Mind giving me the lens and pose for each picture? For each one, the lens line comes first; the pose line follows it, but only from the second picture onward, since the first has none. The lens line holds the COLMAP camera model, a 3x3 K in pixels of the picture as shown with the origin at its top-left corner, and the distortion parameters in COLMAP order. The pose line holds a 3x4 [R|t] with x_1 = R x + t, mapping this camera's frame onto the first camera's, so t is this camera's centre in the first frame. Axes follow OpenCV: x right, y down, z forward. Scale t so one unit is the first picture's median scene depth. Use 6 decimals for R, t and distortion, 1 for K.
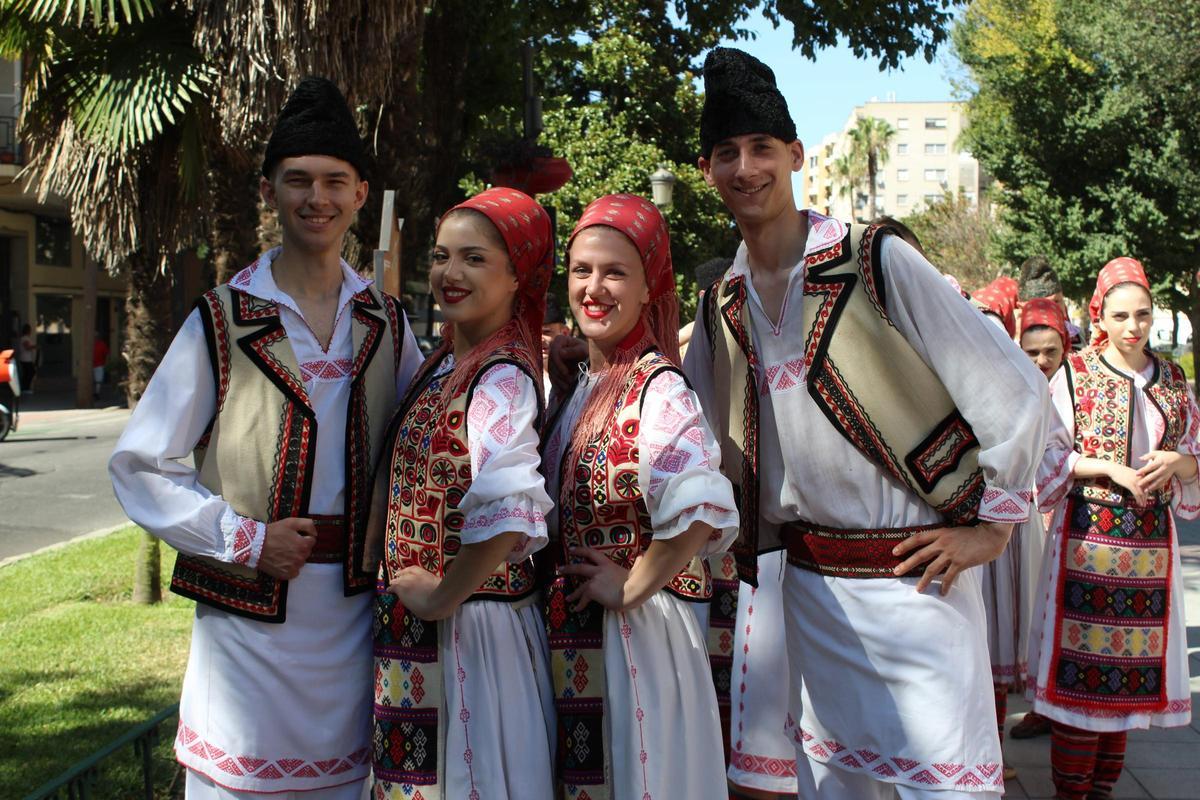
lens RADIAL K [[1422.1, 0, 597.2], [0, 1422.1, 396.3], [0, 0, 1]] dist [-0.034219, 0.000000]
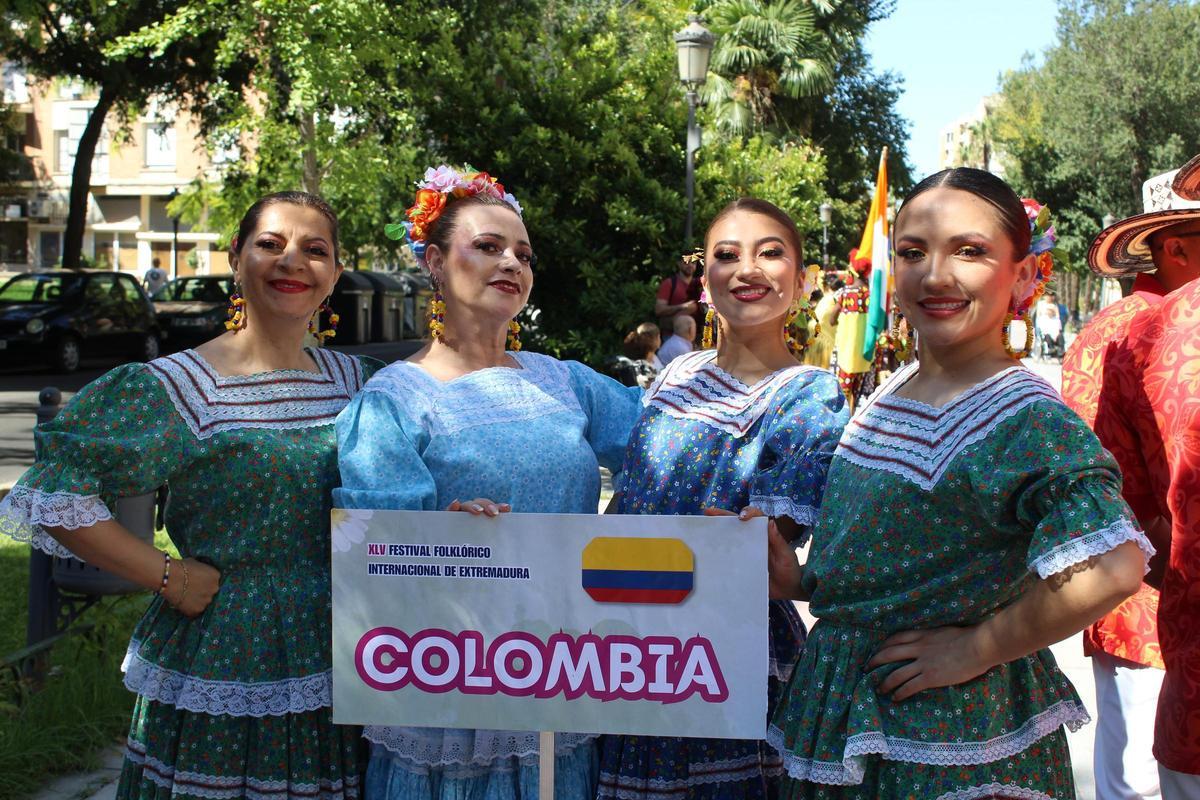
lens RADIAL K [[1566.4, 0, 585.1], [0, 1566.4, 407.2], [0, 0, 1]] dist [-0.077827, 0.000000]
pose [[0.995332, 0.022518, -0.093843, -0.068216], [-0.019002, 0.999090, 0.038195, 0.040225], [0.094618, -0.036233, 0.994854, -1.062997]]
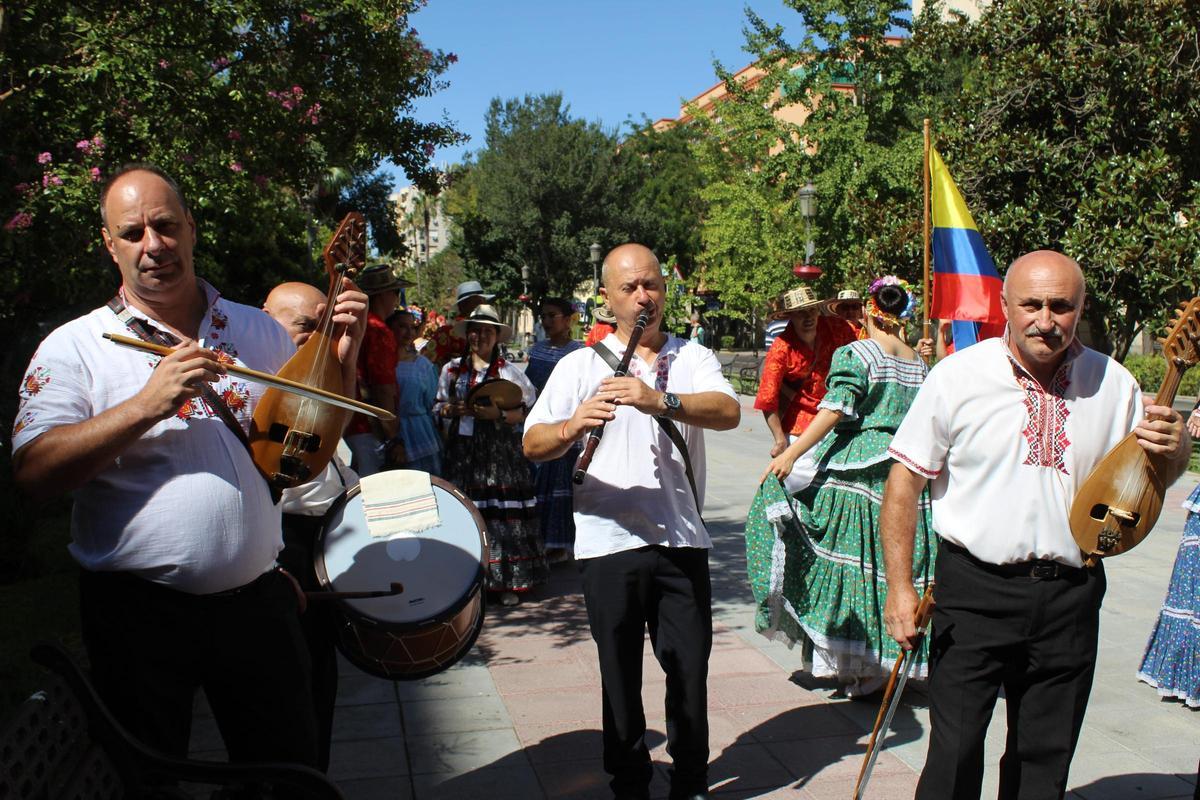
lens RADIAL K [[1269.2, 0, 595.6], [0, 1269.2, 392.6], [0, 0, 1]] dist [-0.012995, 0.000000]
pose [[0.955690, -0.023655, 0.293422, -0.170349], [0.017650, 0.999577, 0.023097, 0.044144], [-0.293844, -0.016894, 0.955704, -1.339096]]
